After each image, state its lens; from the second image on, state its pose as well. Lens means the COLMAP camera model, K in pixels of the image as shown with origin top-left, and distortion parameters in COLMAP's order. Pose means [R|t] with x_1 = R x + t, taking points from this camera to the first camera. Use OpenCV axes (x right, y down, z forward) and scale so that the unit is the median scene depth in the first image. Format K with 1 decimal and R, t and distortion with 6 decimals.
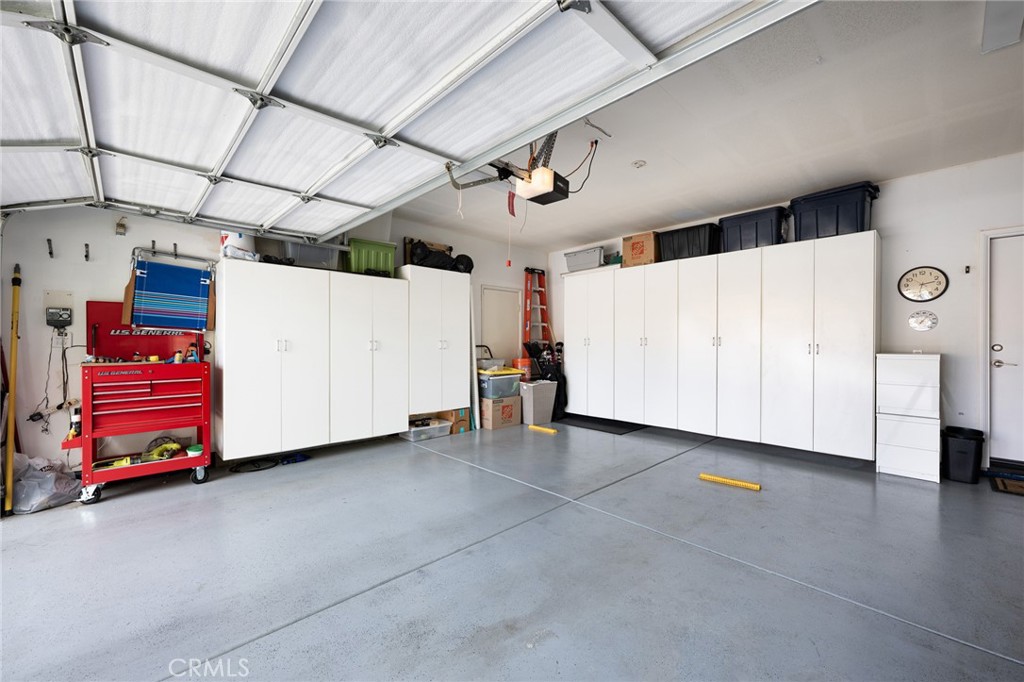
lens RADIAL K [[406.1, 0, 511.6], [0, 406.1, 344.4], [0, 0, 1]] dist [-0.000613, -0.000005]
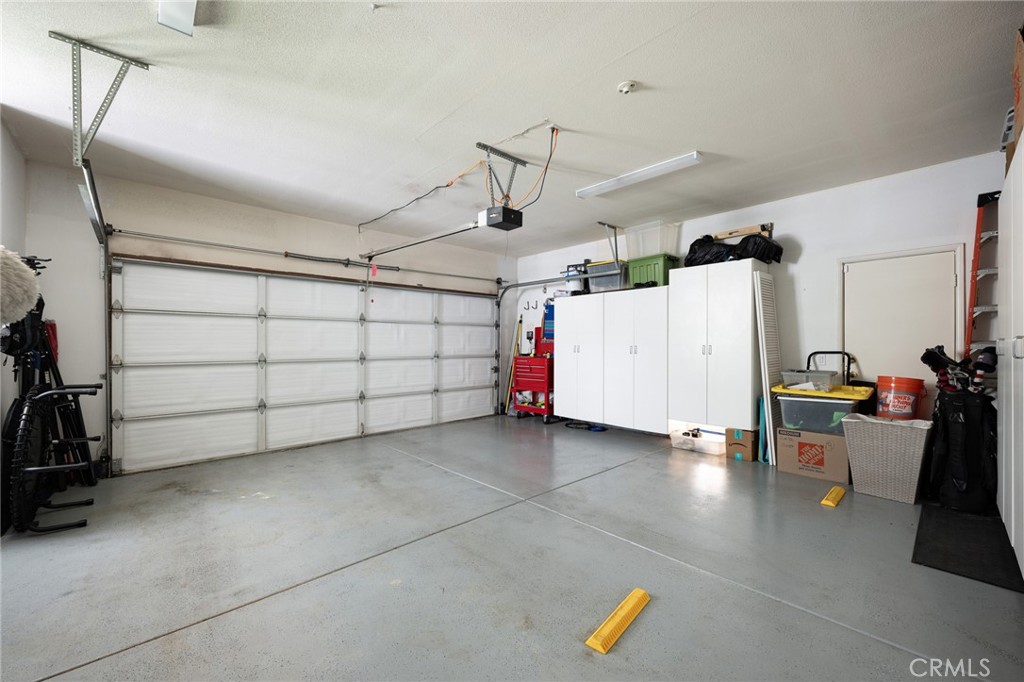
lens RADIAL K [[406.1, 0, 511.7], [0, 406.1, 343.5], [0, 0, 1]] dist [-0.000613, -0.000005]
pose [[-0.012572, -0.005488, -0.999906, 1.106791], [-0.003042, 0.999981, -0.005450, -0.010578], [0.999916, 0.002974, -0.012588, 0.904846]]
